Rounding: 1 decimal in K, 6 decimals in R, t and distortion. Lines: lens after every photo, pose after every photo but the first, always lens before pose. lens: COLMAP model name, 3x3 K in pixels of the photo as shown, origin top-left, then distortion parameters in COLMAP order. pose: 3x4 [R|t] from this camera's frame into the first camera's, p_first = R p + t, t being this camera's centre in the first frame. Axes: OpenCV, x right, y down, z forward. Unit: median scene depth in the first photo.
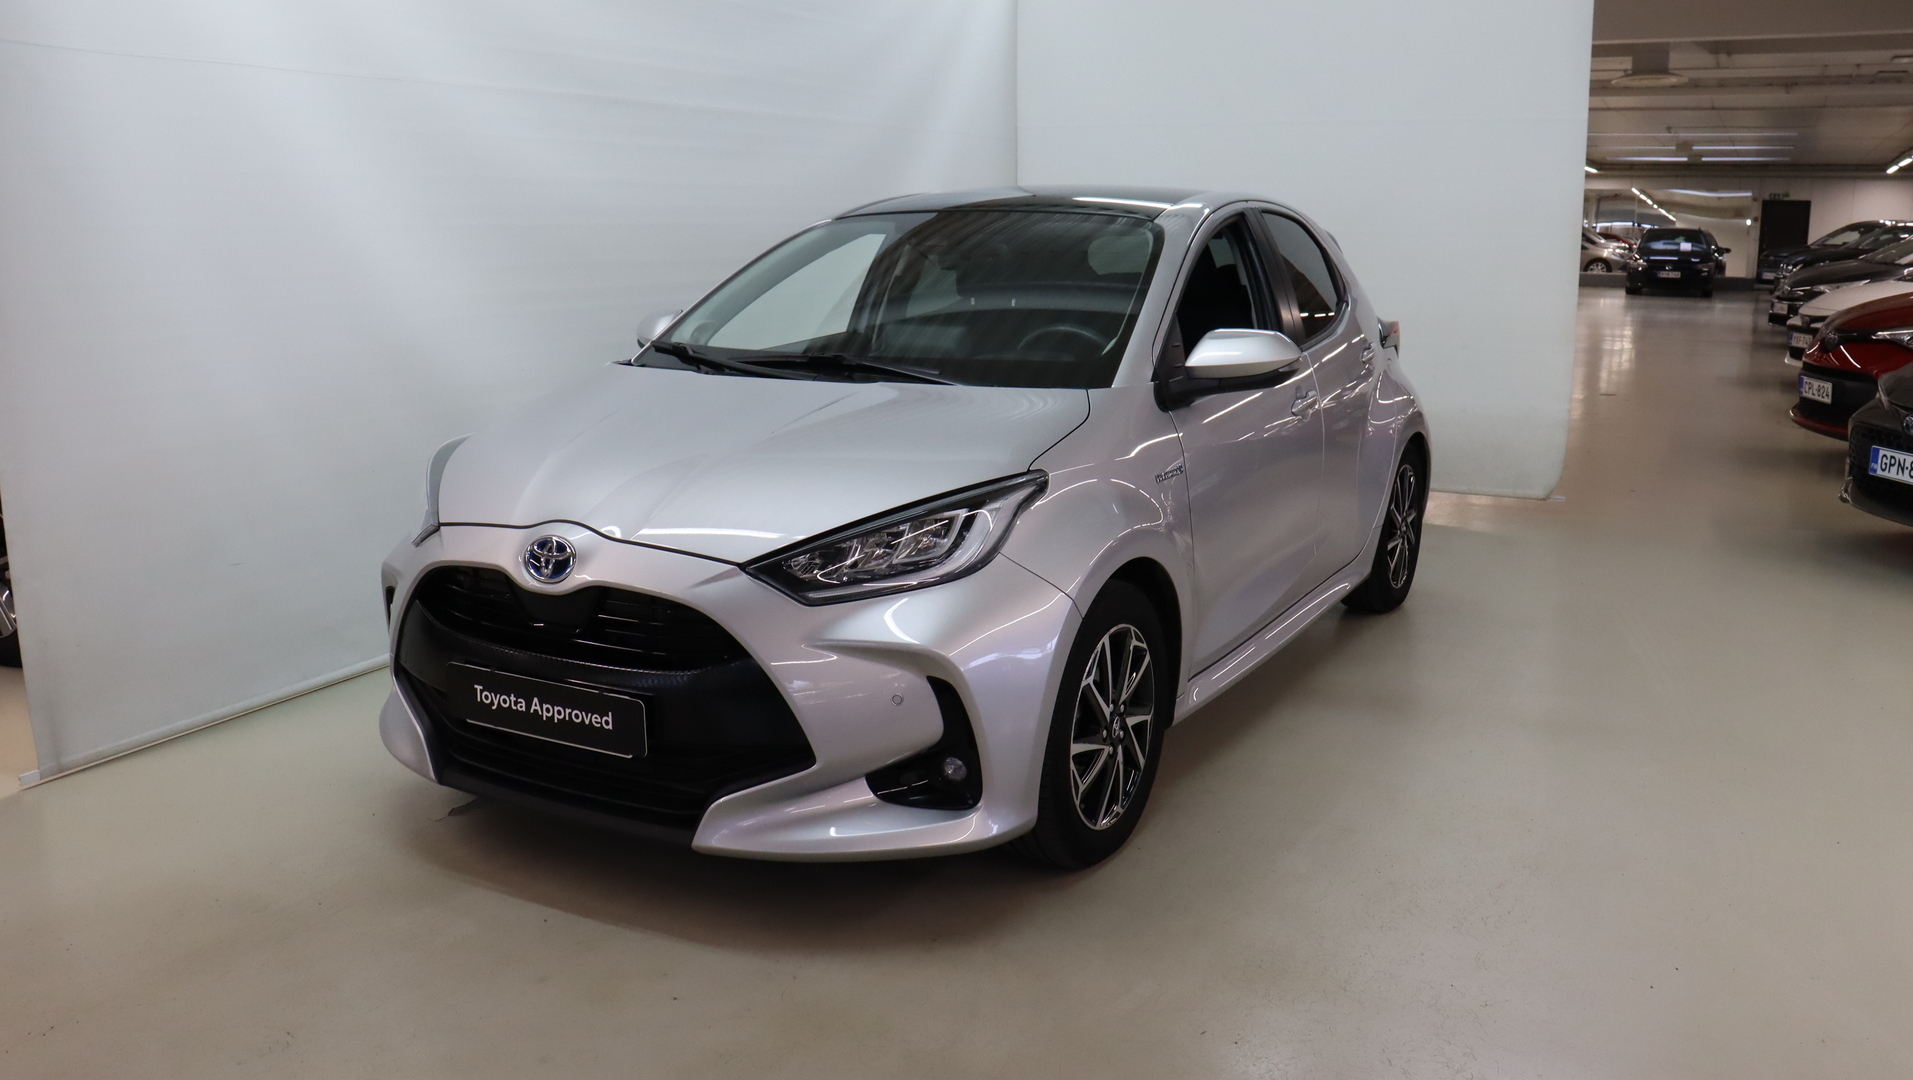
lens RADIAL K [[1535.0, 0, 954.7], [0, 1535.0, 506.1], [0, 0, 1]] dist [-0.272986, 0.406517]
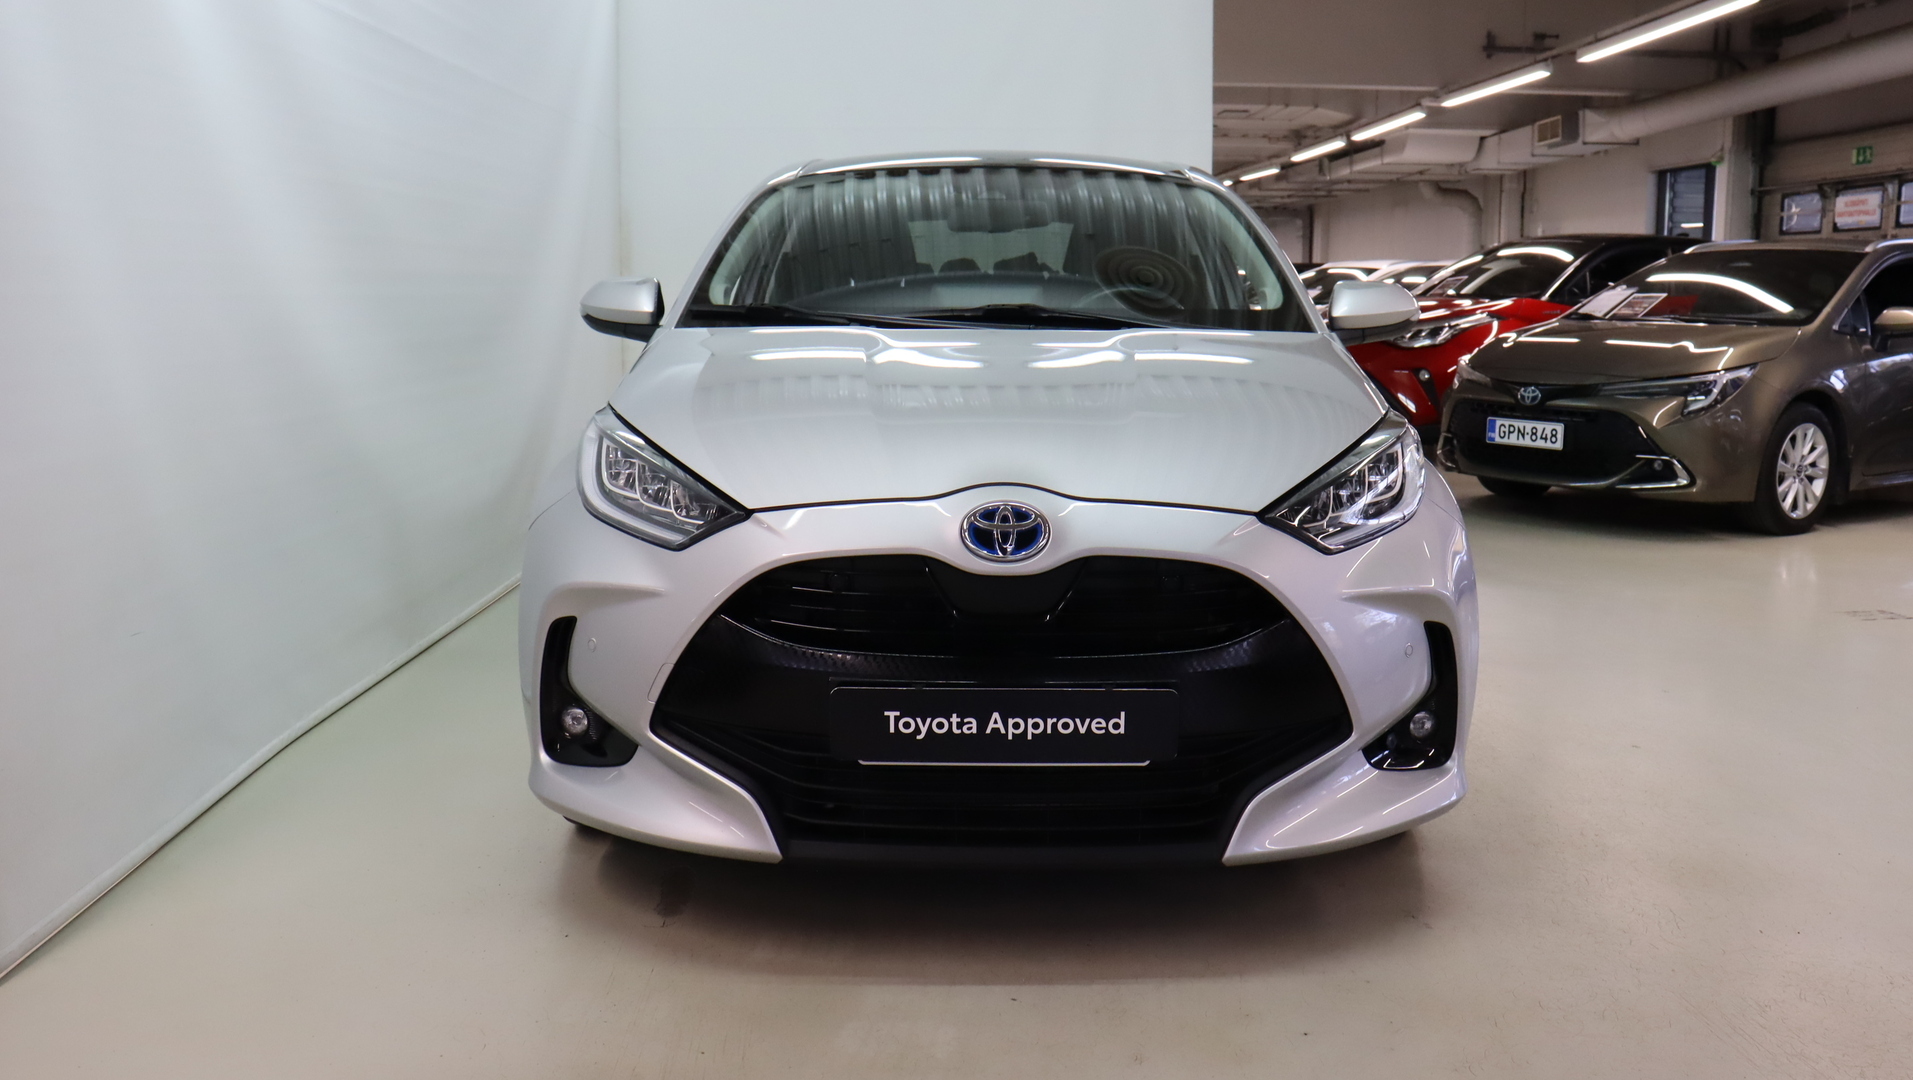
lens RADIAL K [[1566.4, 0, 983.5], [0, 1566.4, 514.6], [0, 0, 1]] dist [-0.185672, 0.162502]
pose [[0.887795, -0.066746, 0.455374, -0.642674], [0.079708, 0.996775, -0.009296, 0.033188], [-0.453285, 0.044549, 0.890252, 0.283841]]
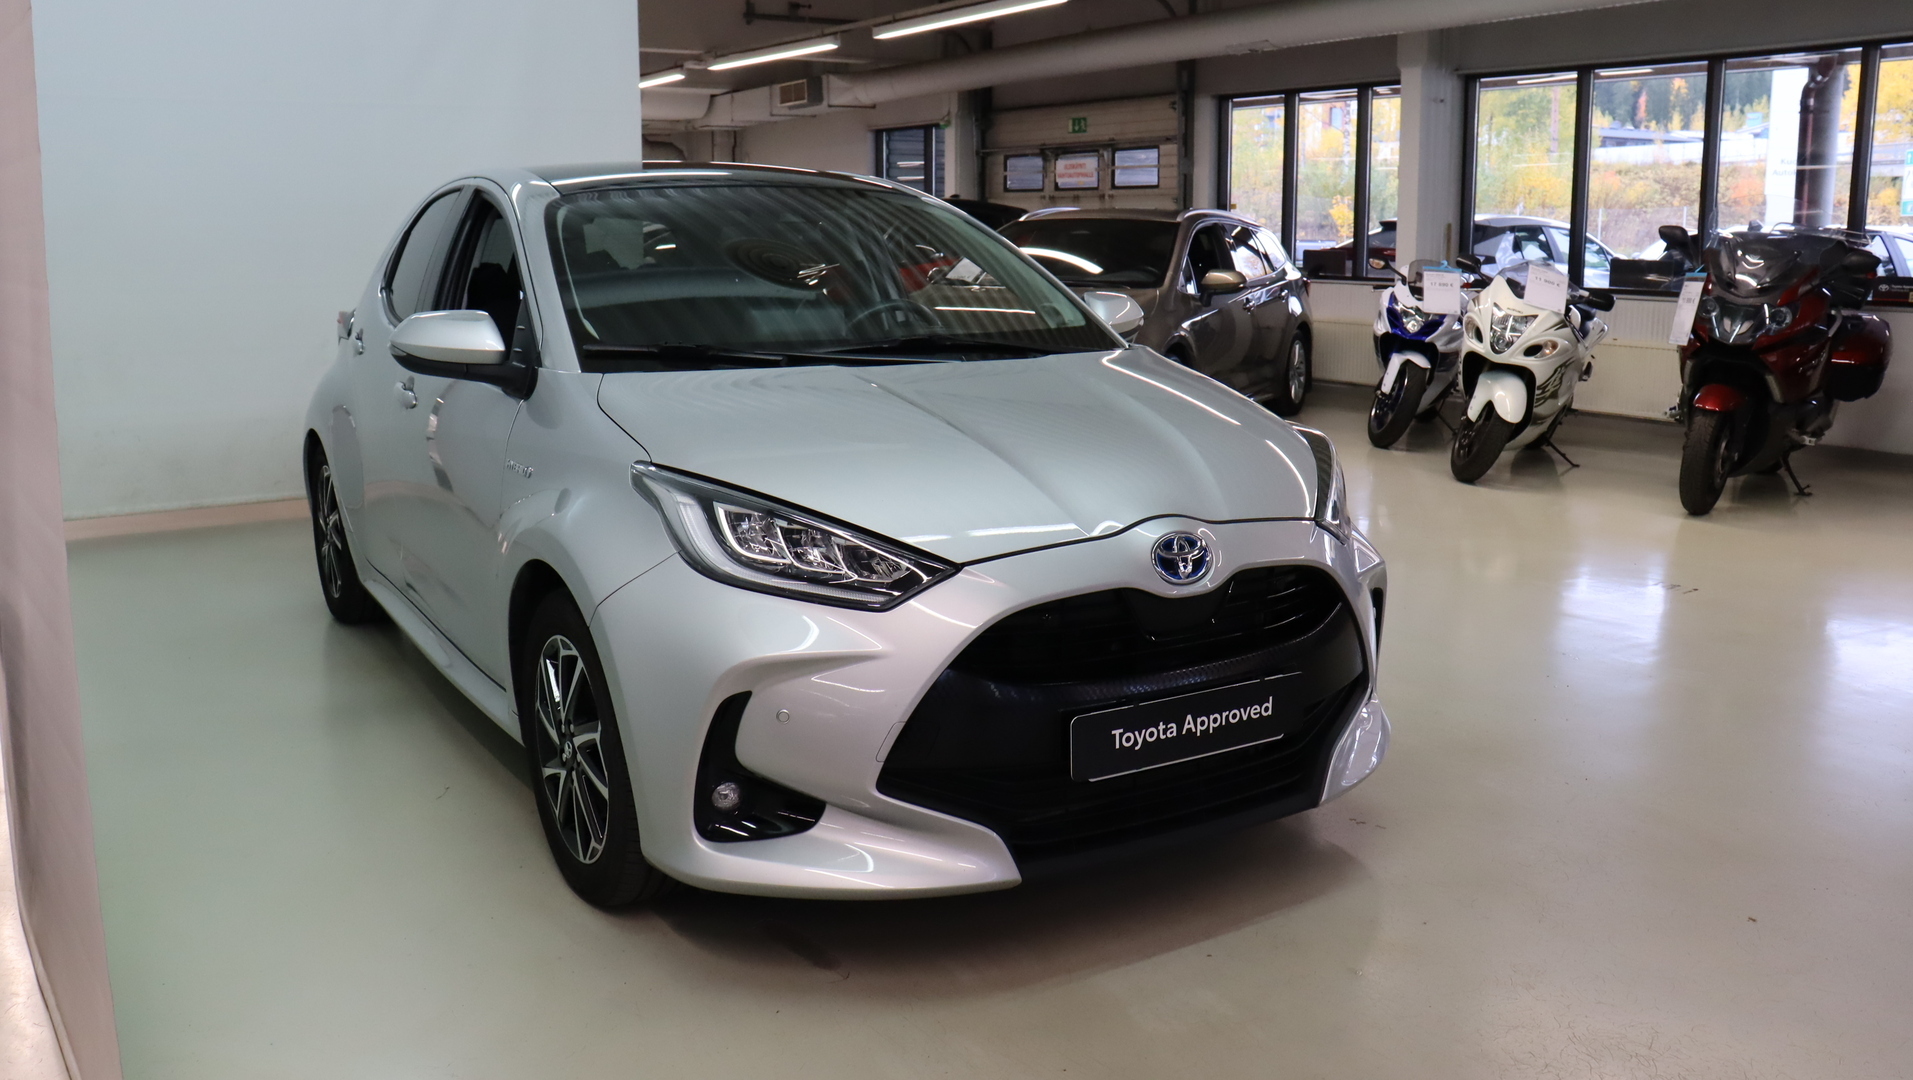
lens RADIAL K [[1566.4, 0, 983.5], [0, 1566.4, 514.6], [0, 0, 1]] dist [-0.185672, 0.162502]
pose [[0.500150, -0.157365, 0.851520, -1.108727], [0.147445, 0.984465, 0.095330, -0.095846], [-0.853293, 0.077873, 0.515583, 0.617167]]
